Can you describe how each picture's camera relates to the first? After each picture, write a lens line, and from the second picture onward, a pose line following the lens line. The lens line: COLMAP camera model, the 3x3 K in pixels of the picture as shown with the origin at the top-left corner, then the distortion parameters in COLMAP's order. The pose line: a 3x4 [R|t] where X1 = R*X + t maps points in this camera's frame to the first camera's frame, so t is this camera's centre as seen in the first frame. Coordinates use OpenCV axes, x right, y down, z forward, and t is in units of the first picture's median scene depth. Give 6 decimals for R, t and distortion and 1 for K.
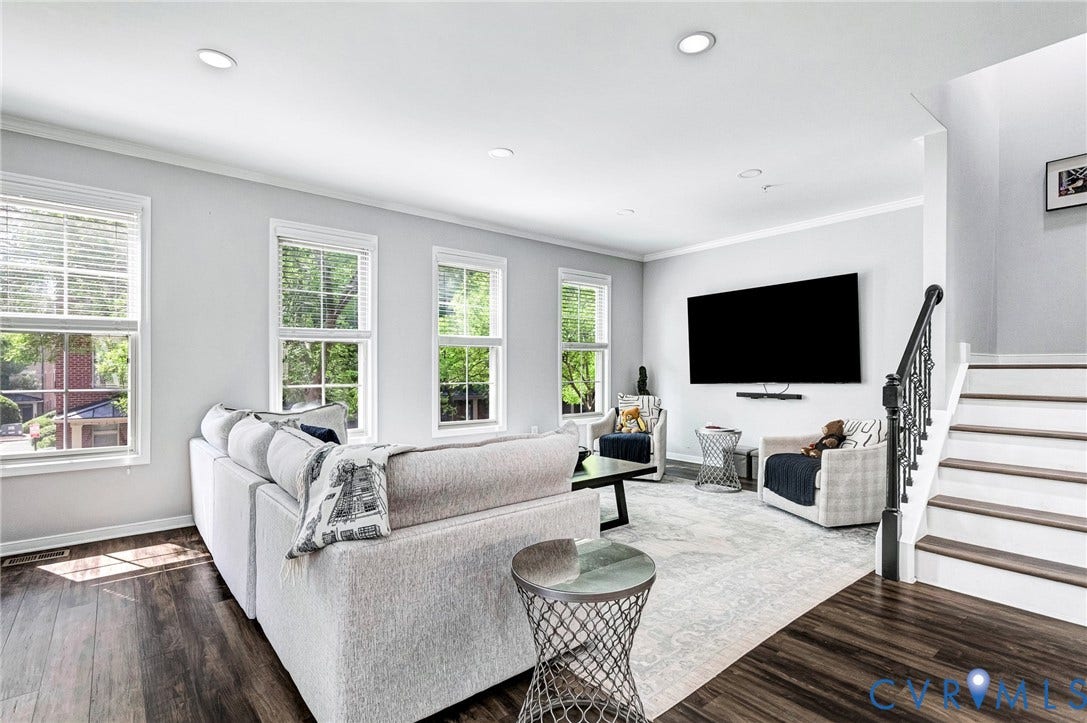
lens RADIAL K [[516.9, 0, 546.1], [0, 516.9, 367.3], [0, 0, 1]] dist [0.003978, 0.000822]
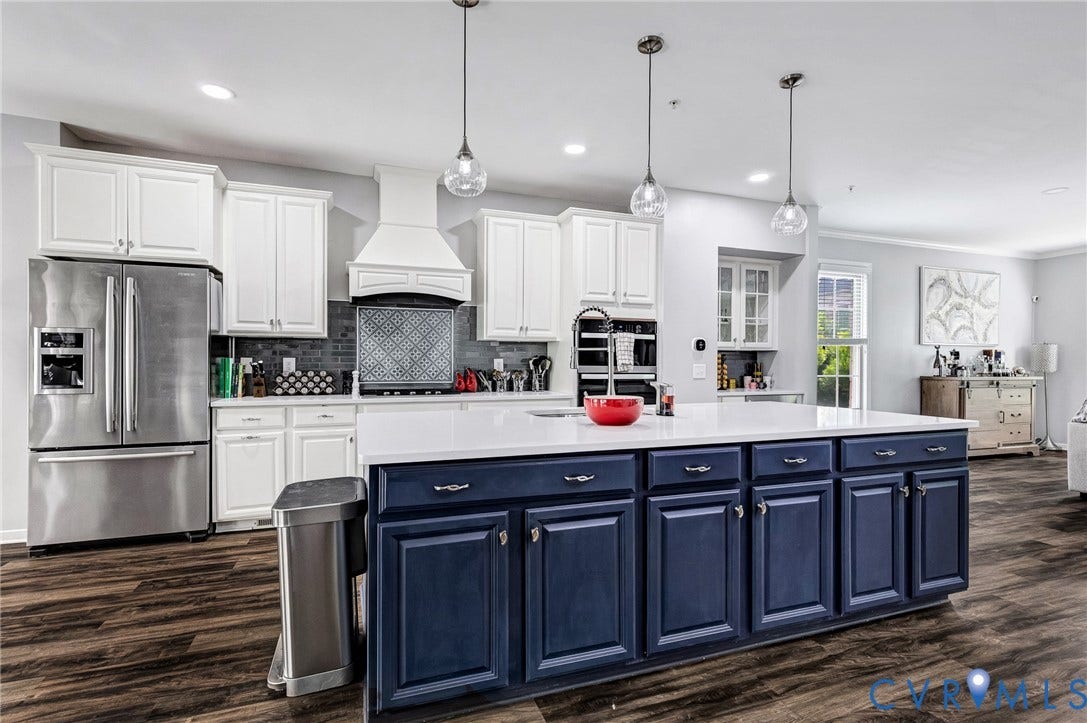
lens RADIAL K [[516.9, 0, 548.2], [0, 516.9, 367.4], [0, 0, 1]] dist [0.003978, 0.000822]
pose [[-0.332003, 0.005907, -0.943260, 1.233594], [0.001609, 0.999982, 0.005695, 0.001730], [0.943277, 0.000373, -0.332007, 0.755916]]
